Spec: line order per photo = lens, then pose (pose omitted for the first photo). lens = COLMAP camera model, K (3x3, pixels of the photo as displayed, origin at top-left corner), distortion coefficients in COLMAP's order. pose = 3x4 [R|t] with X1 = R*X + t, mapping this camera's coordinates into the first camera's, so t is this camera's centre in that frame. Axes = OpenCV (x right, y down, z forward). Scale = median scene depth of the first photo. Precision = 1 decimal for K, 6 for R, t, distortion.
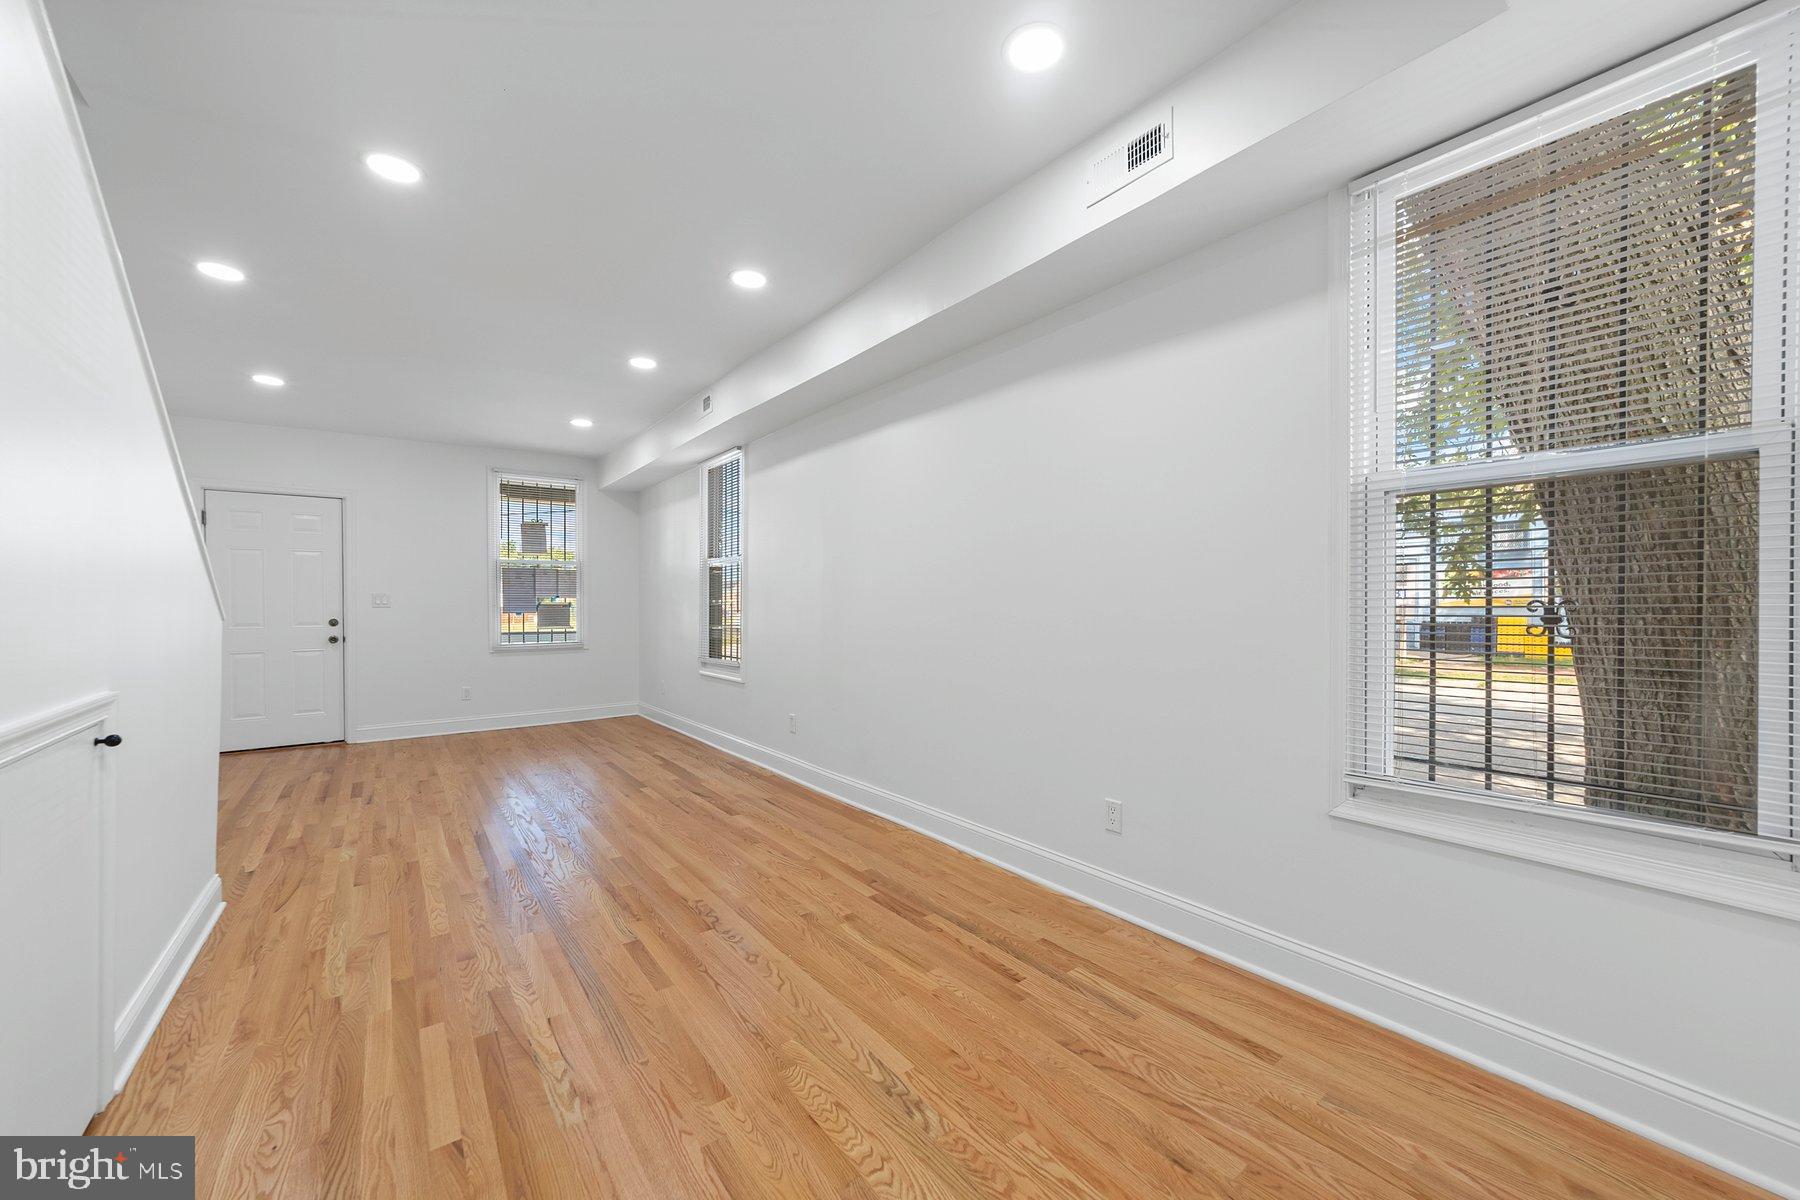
lens RADIAL K [[689.1, 0, 893.4], [0, 689.1, 606.7], [0, 0, 1]] dist [-0.000874, 0.000073]
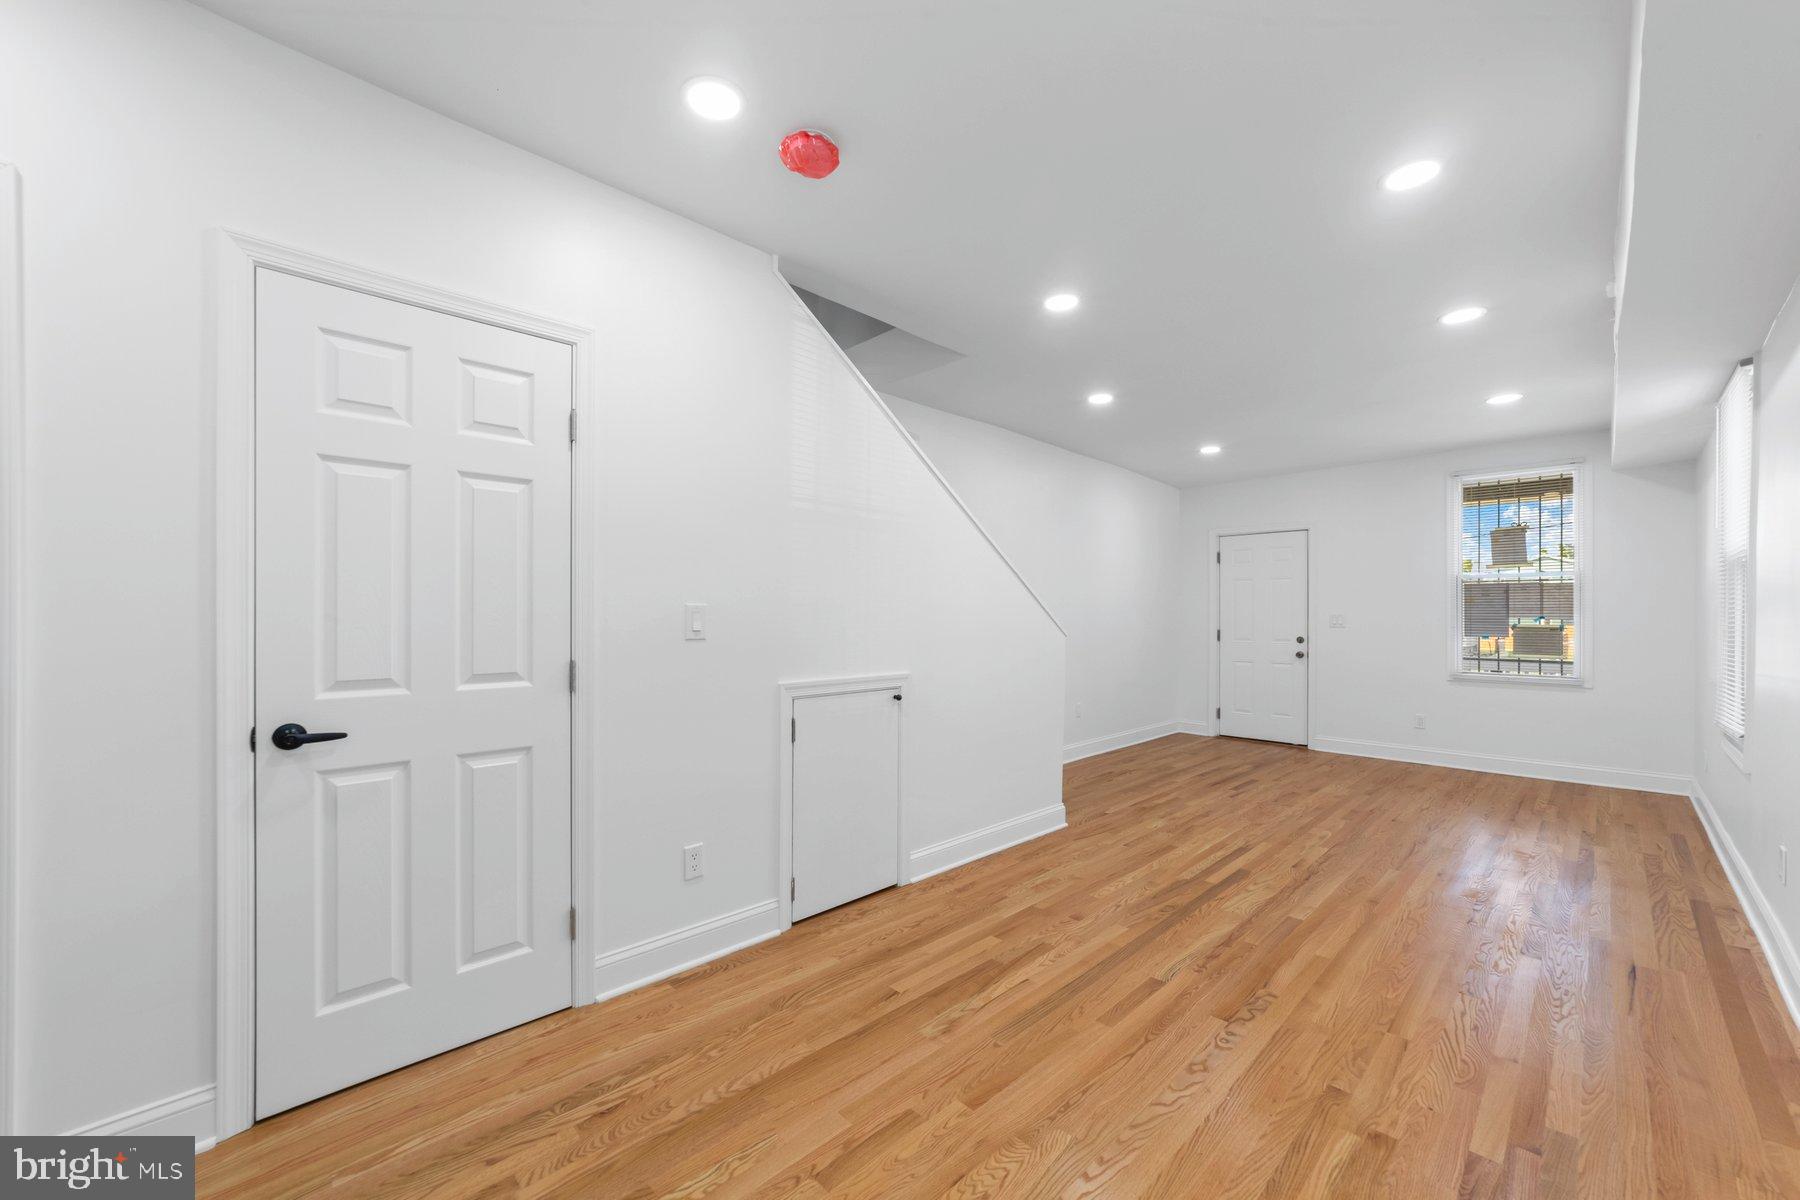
lens RADIAL K [[686.9, 0, 914.0], [0, 686.9, 622.2], [0, 0, 1]] dist [-0.017367, 0.008042]
pose [[0.134177, 0.010470, -0.990902, 0.401736], [-0.010729, 0.999901, 0.009112, -0.018328], [0.990899, 0.009409, 0.134276, 0.402033]]
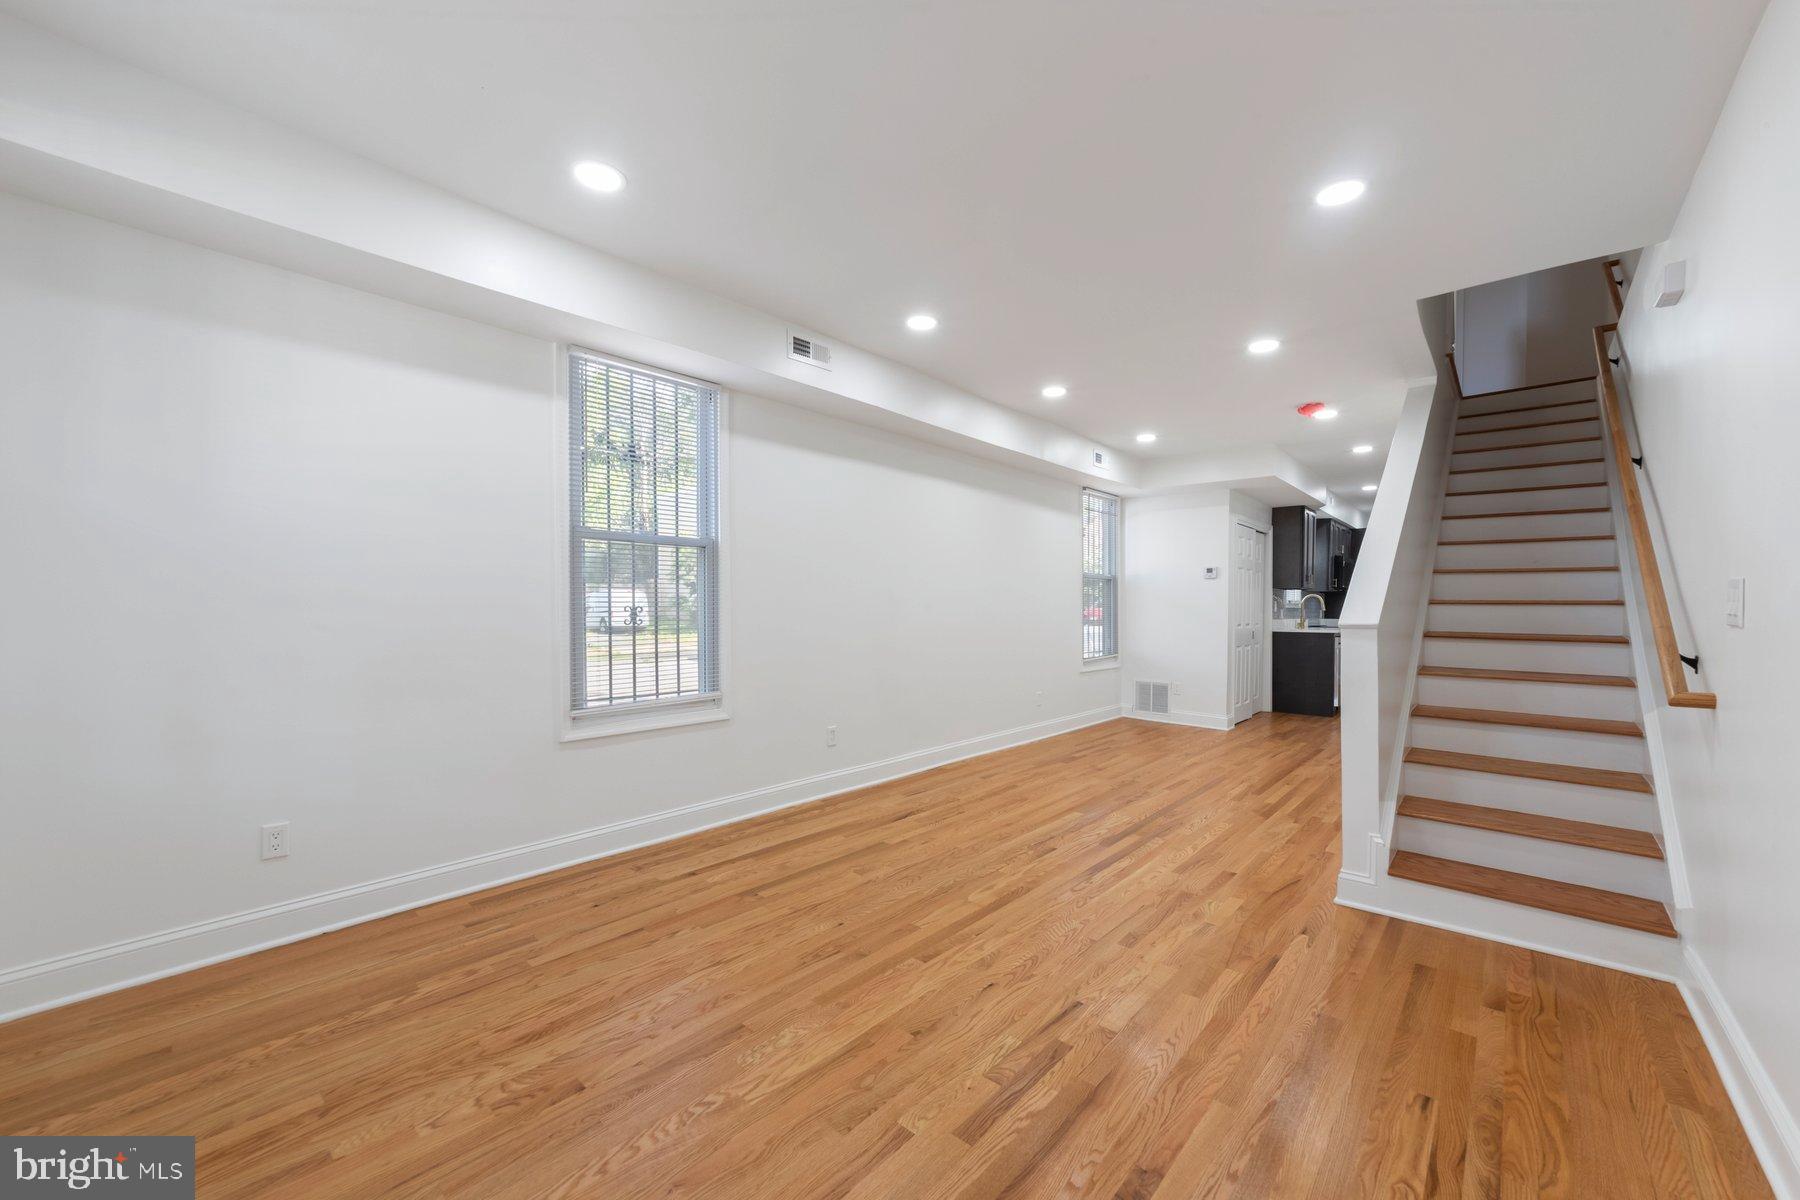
lens RADIAL K [[701.3, 0, 909.7], [0, 701.3, 597.7], [0, 0, 1]] dist [-0.020405, 0.007983]
pose [[-0.203359, 0.013401, 0.979012, -1.610642], [0.002855, 0.999910, -0.013094, -0.008355], [-0.979100, 0.000132, -0.203379, 1.588660]]
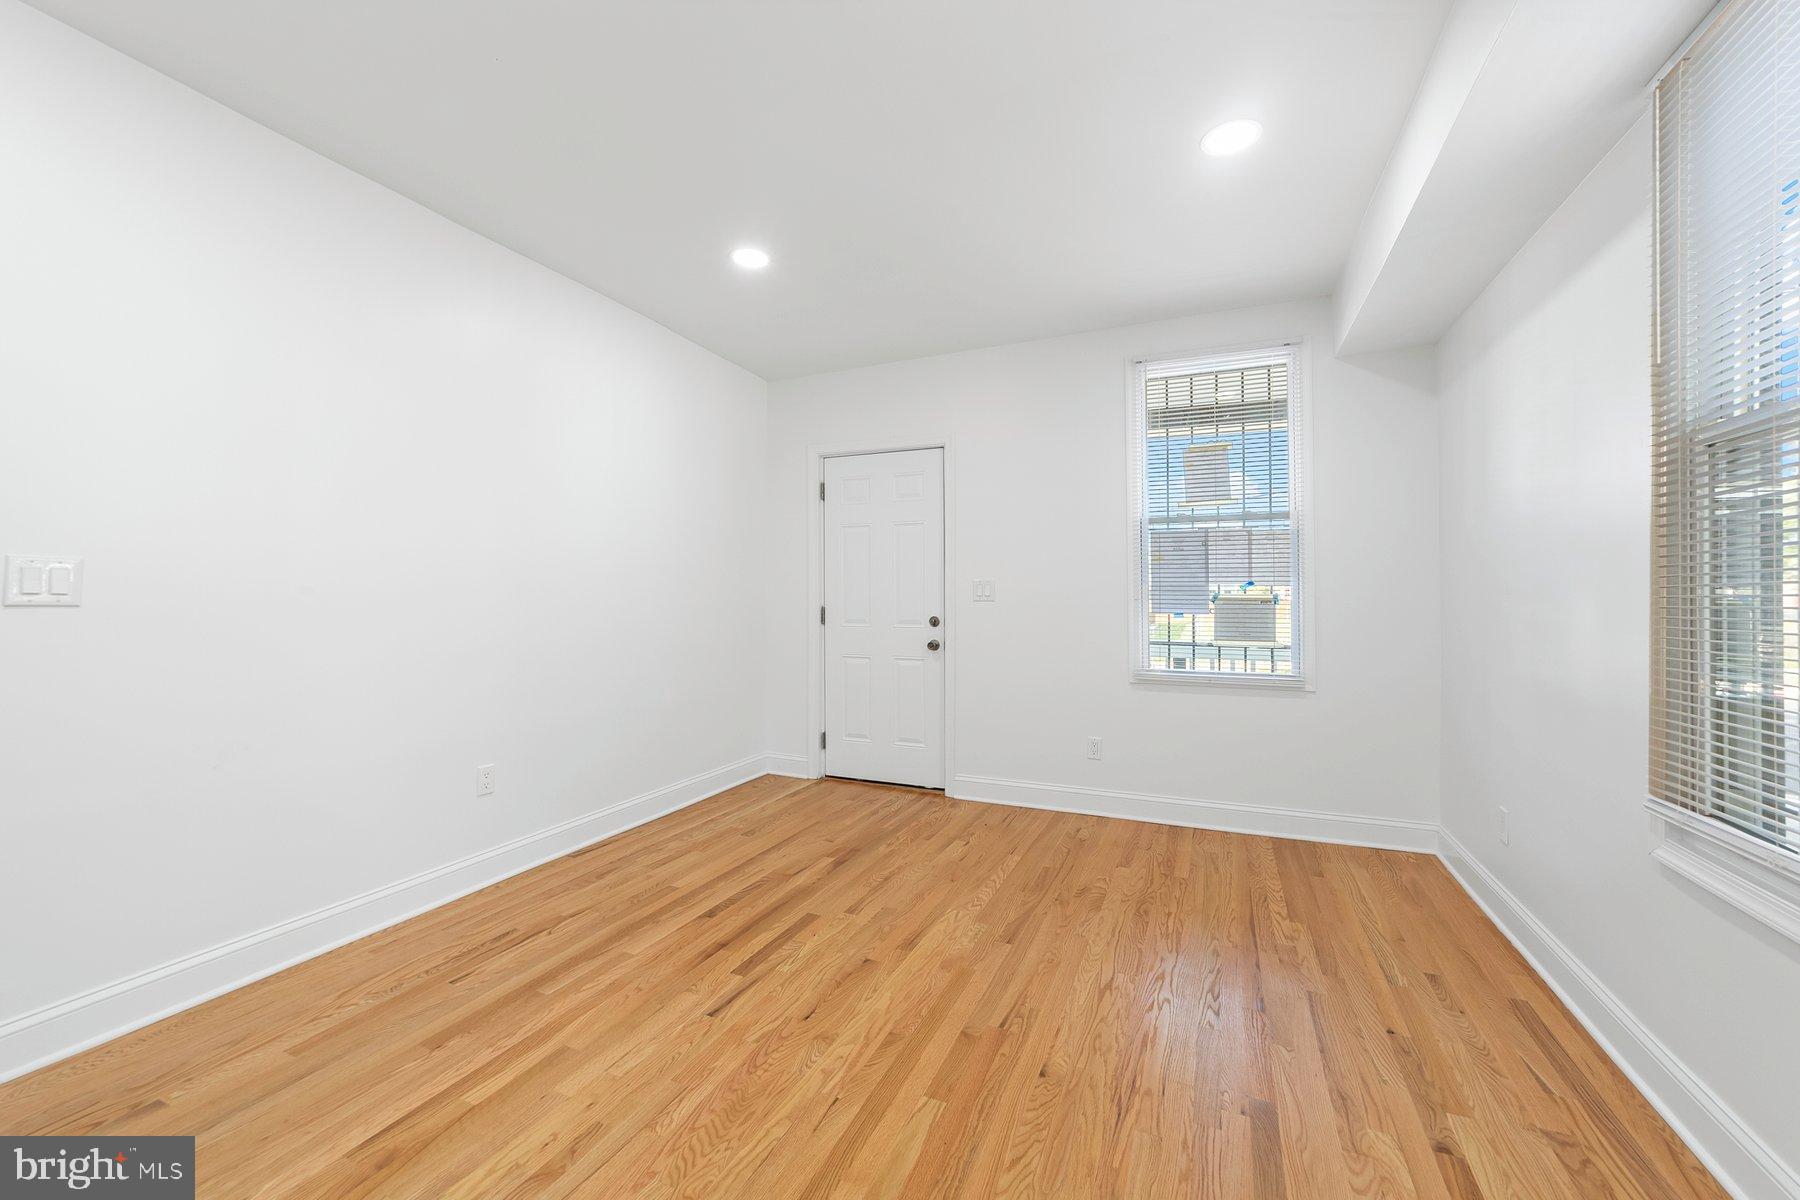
lens RADIAL K [[701.3, 0, 909.7], [0, 701.3, 597.7], [0, 0, 1]] dist [-0.020405, 0.007983]
pose [[0.496485, 0.005820, -0.868026, -0.357390], [-0.007713, 0.999968, 0.002293, -0.006498], [0.868011, 0.005556, 0.496514, 1.137084]]
